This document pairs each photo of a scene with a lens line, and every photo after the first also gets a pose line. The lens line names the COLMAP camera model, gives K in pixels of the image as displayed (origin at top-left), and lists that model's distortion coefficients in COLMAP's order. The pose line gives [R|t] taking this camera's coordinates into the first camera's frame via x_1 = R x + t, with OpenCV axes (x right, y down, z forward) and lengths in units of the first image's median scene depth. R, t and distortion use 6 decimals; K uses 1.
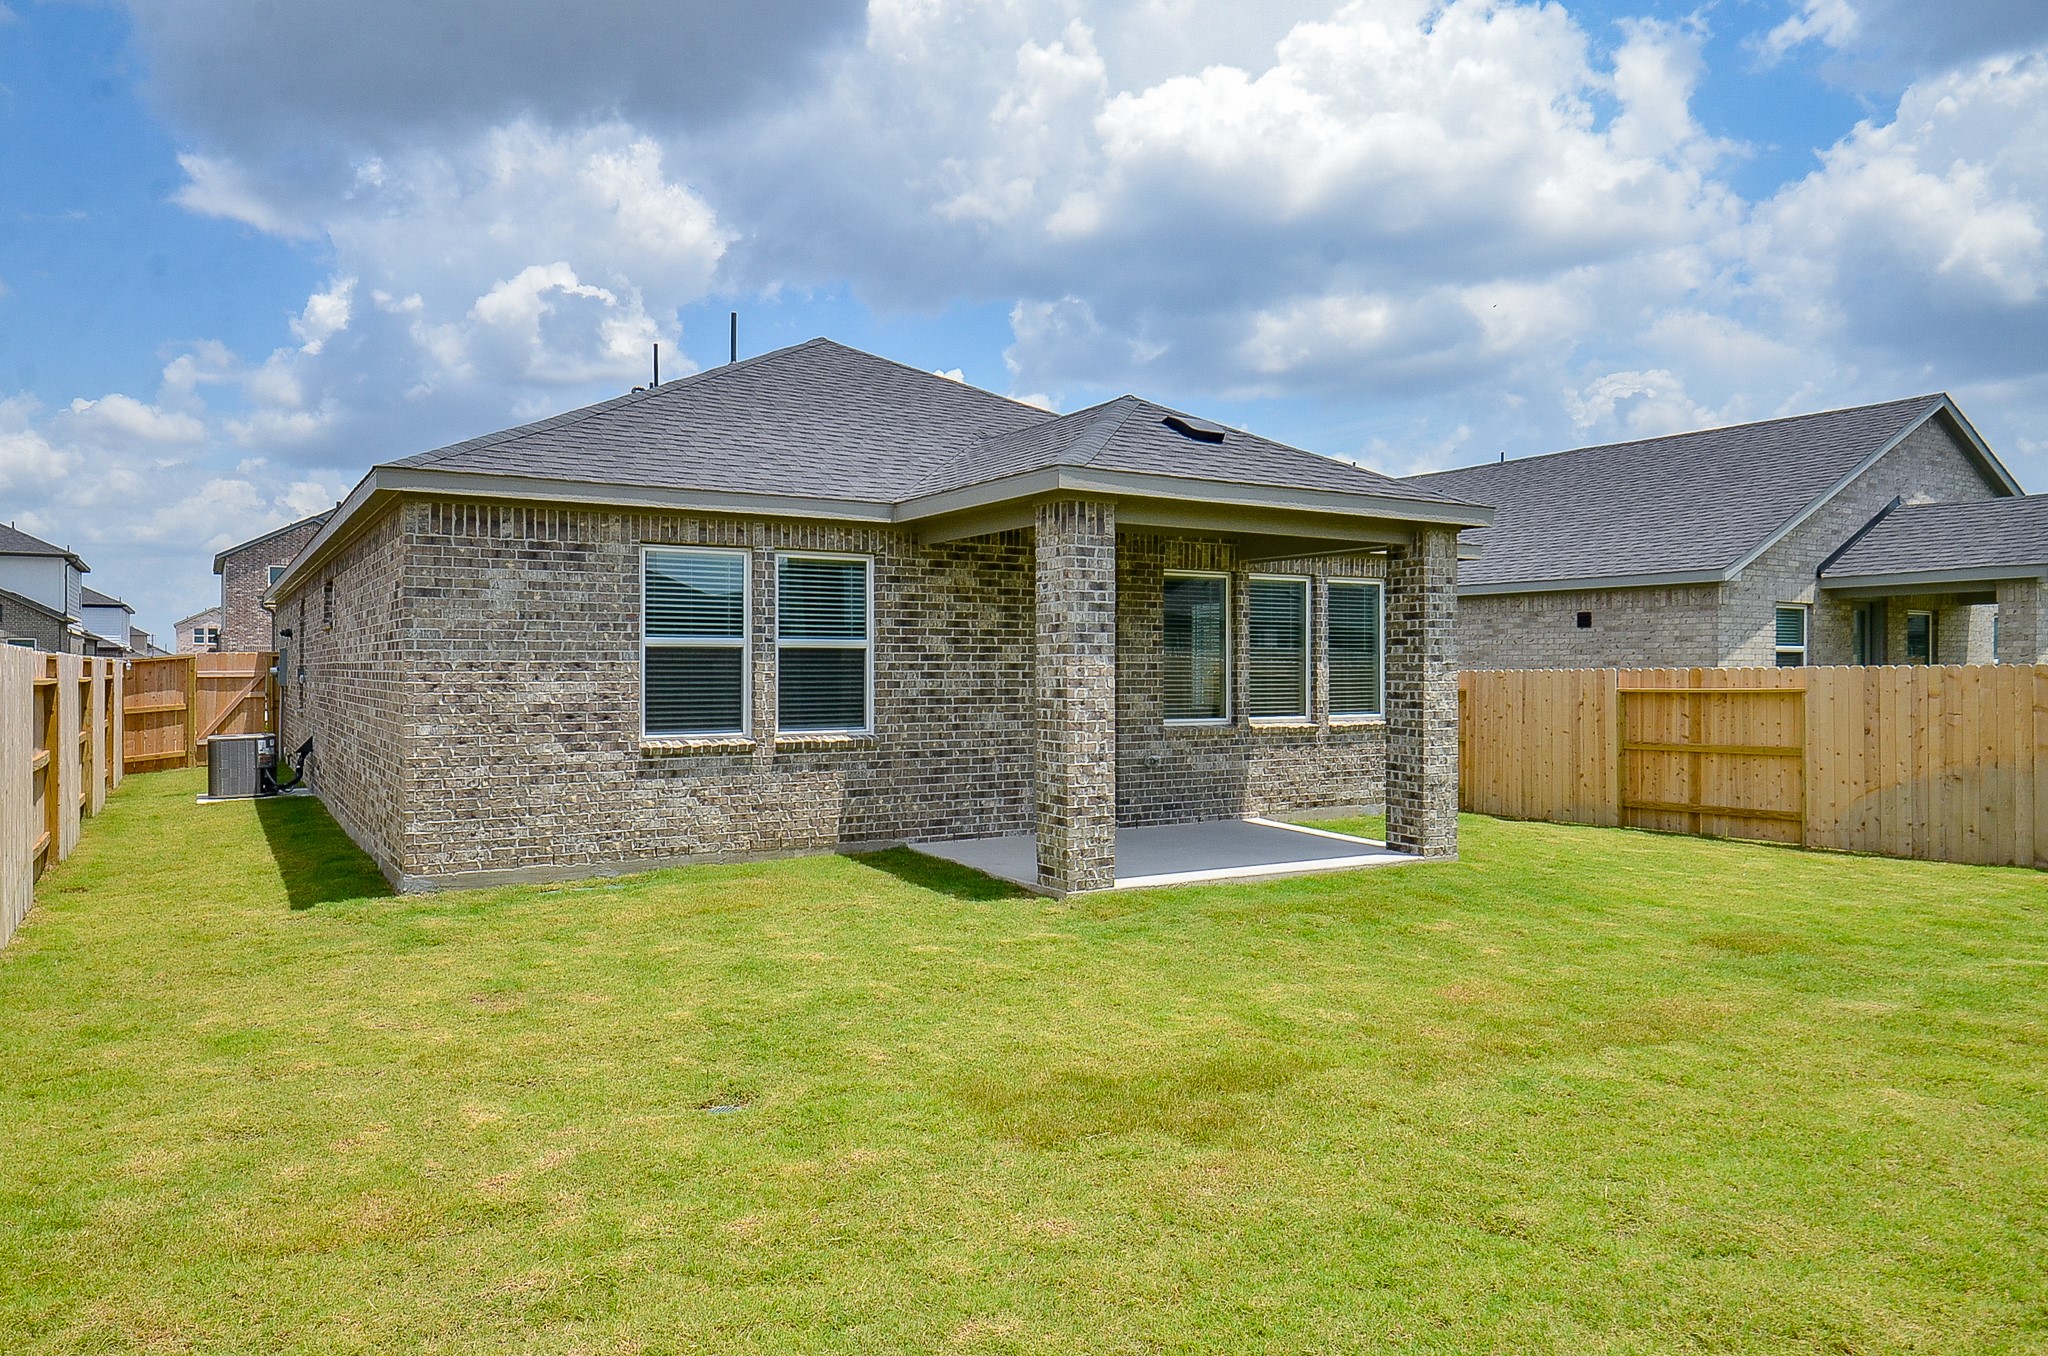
lens RADIAL K [[1329.4, 0, 1033.0], [0, 1329.4, 678.7], [0, 0, 1]] dist [0.019128, 0.007132]
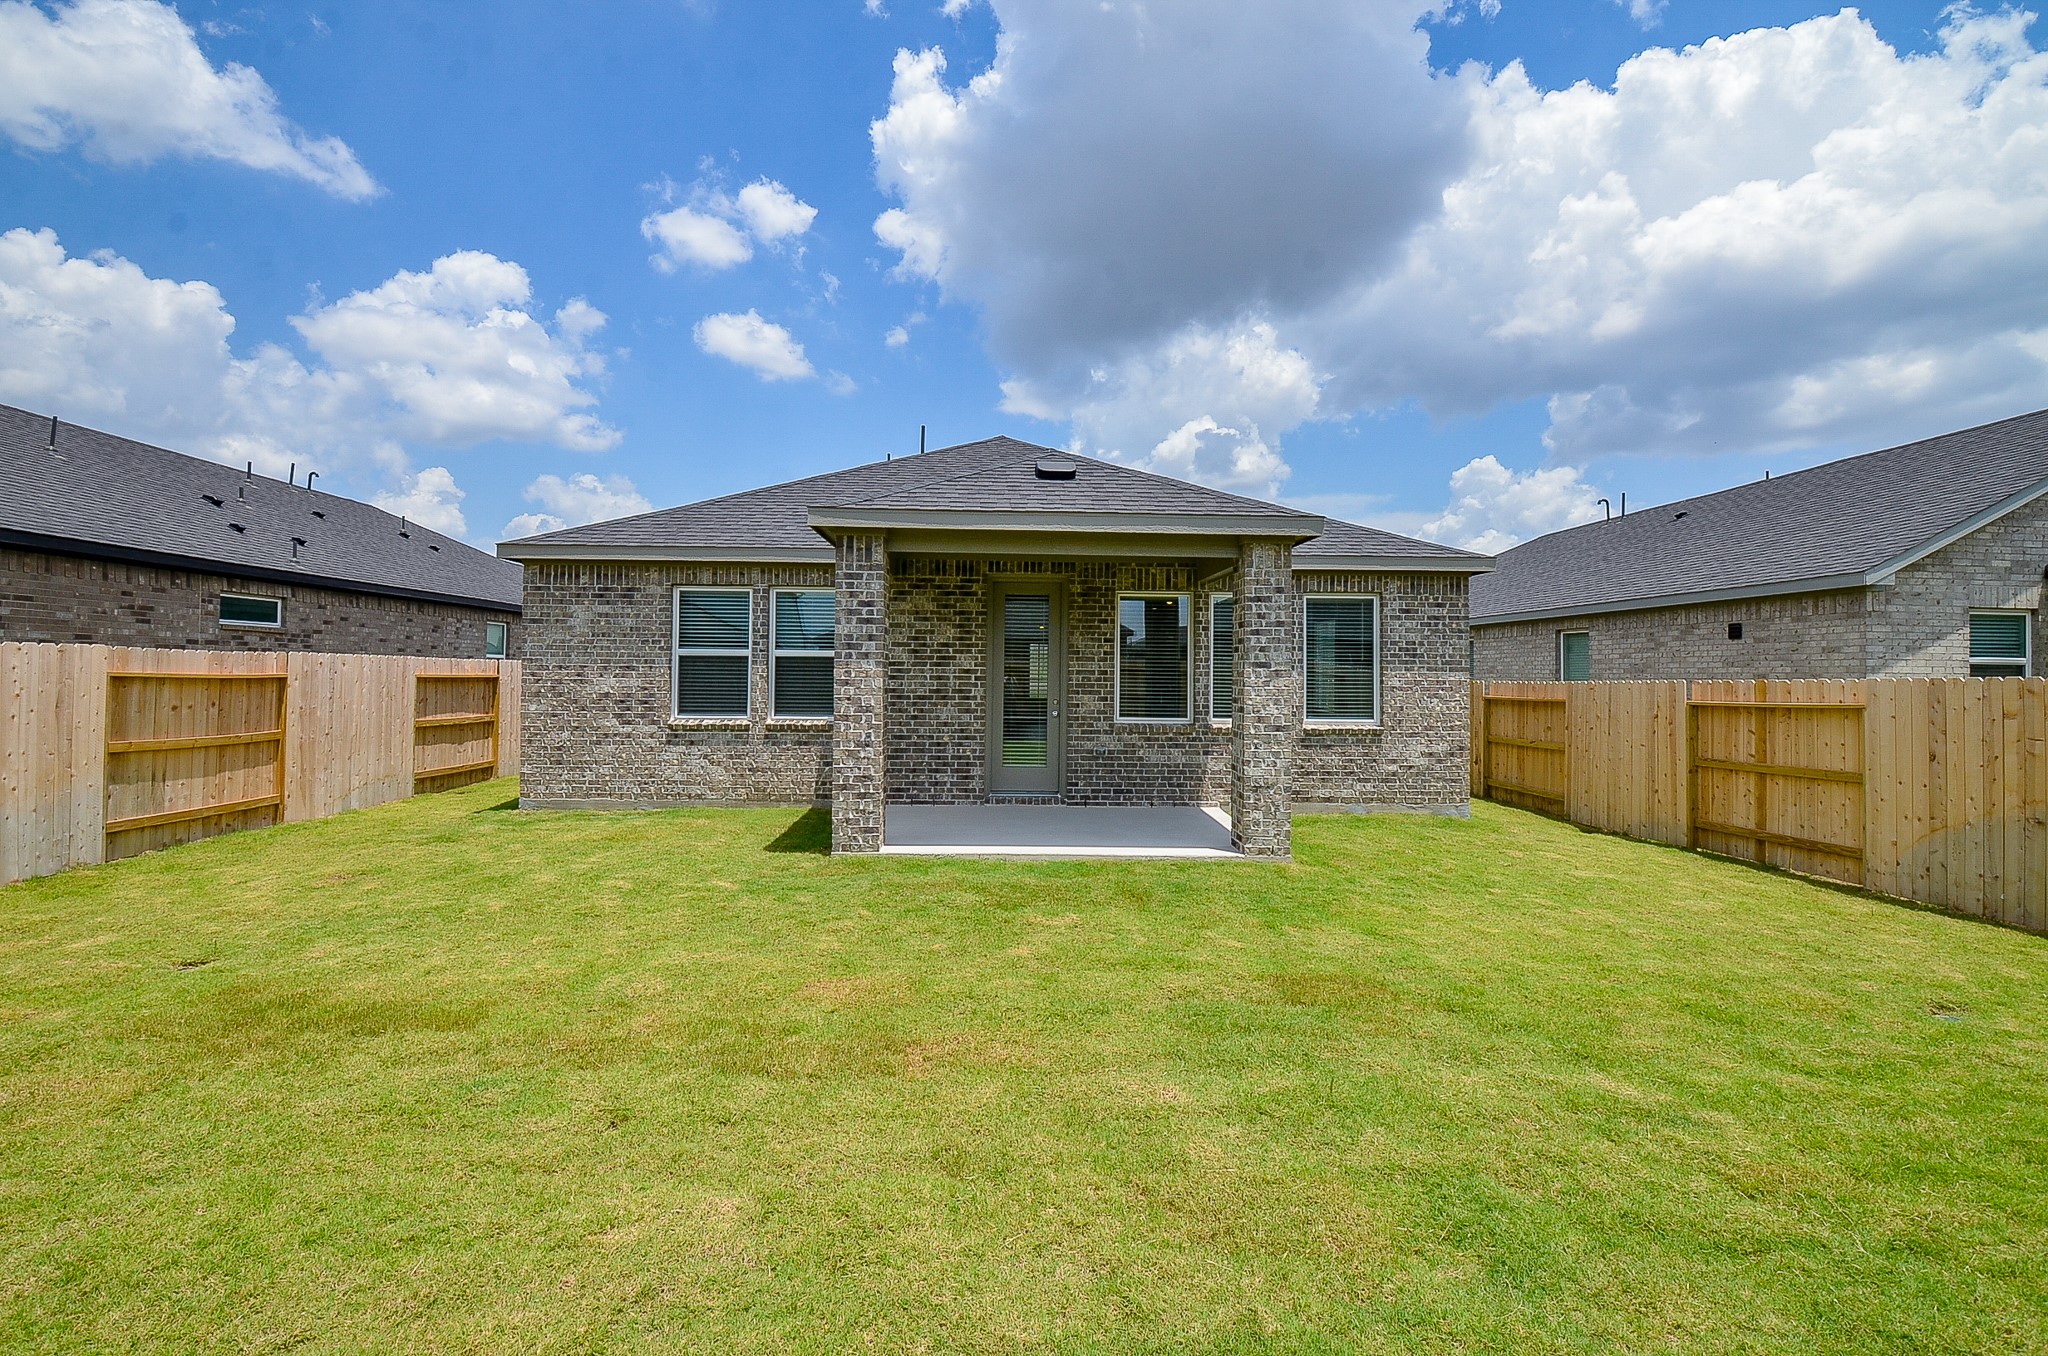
lens RADIAL K [[911.3, 0, 1029.8], [0, 911.3, 662.4], [0, 0, 1]] dist [-0.004425, -0.009042]
pose [[0.867350, 0.000524, -0.497699, 0.474465], [-0.013812, 0.999640, -0.023018, 0.001345], [0.497508, 0.026839, 0.867044, 0.277855]]
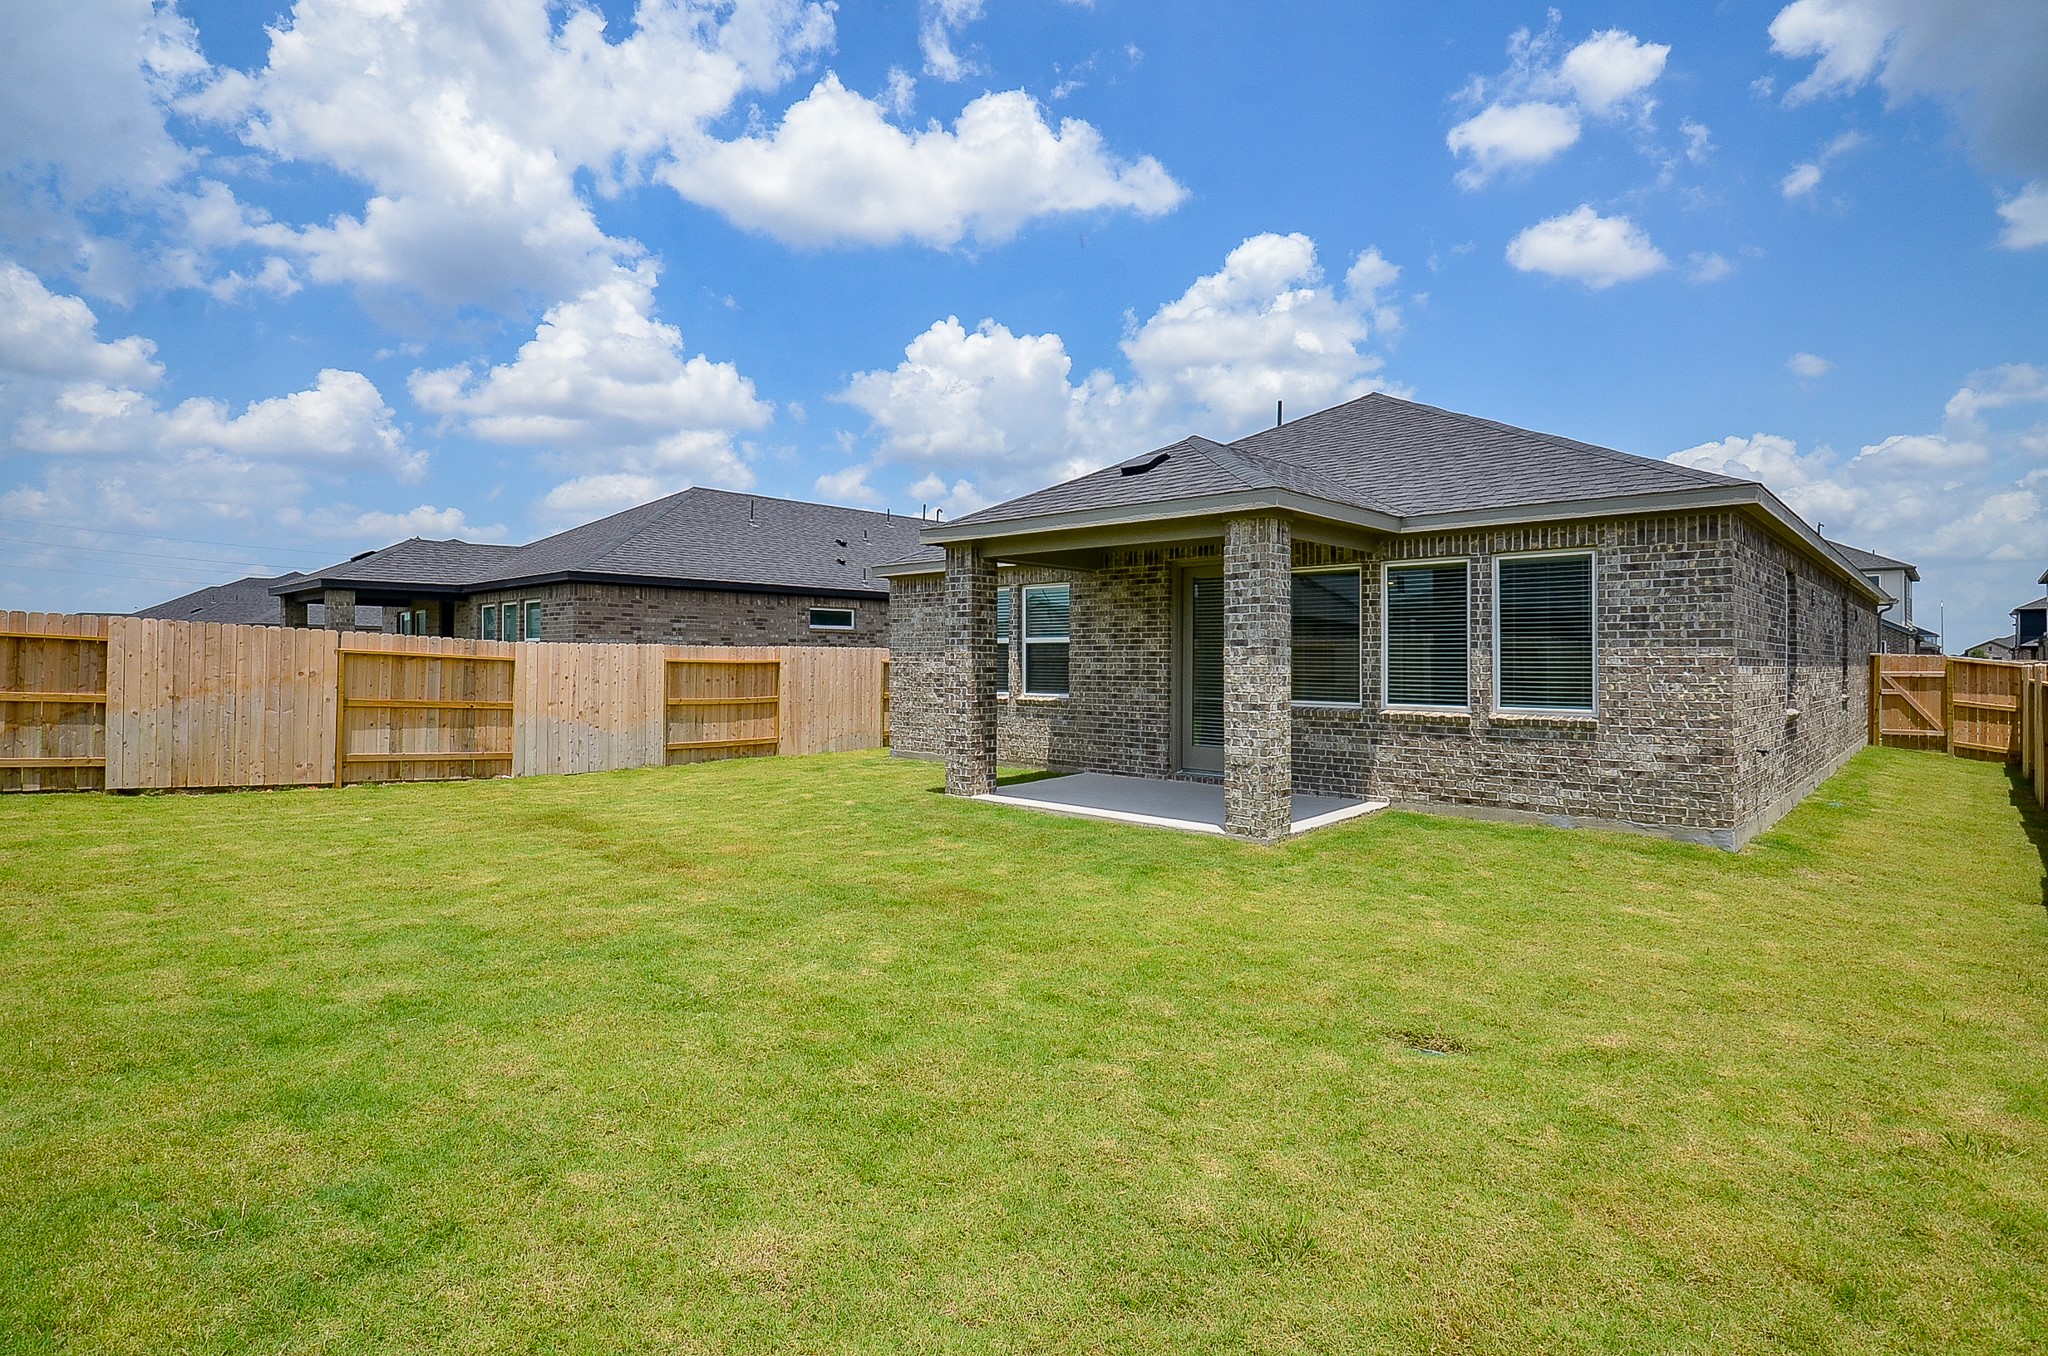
lens RADIAL K [[1044.3, 0, 999.4], [0, 1044.3, 662.0], [0, 0, 1]] dist [-0.000737, -0.002113]
pose [[0.248309, 0.001790, -0.968679, 0.985835], [-0.012491, 0.999921, -0.001355, 0.002596], [0.968600, 0.012437, 0.248312, 0.588543]]
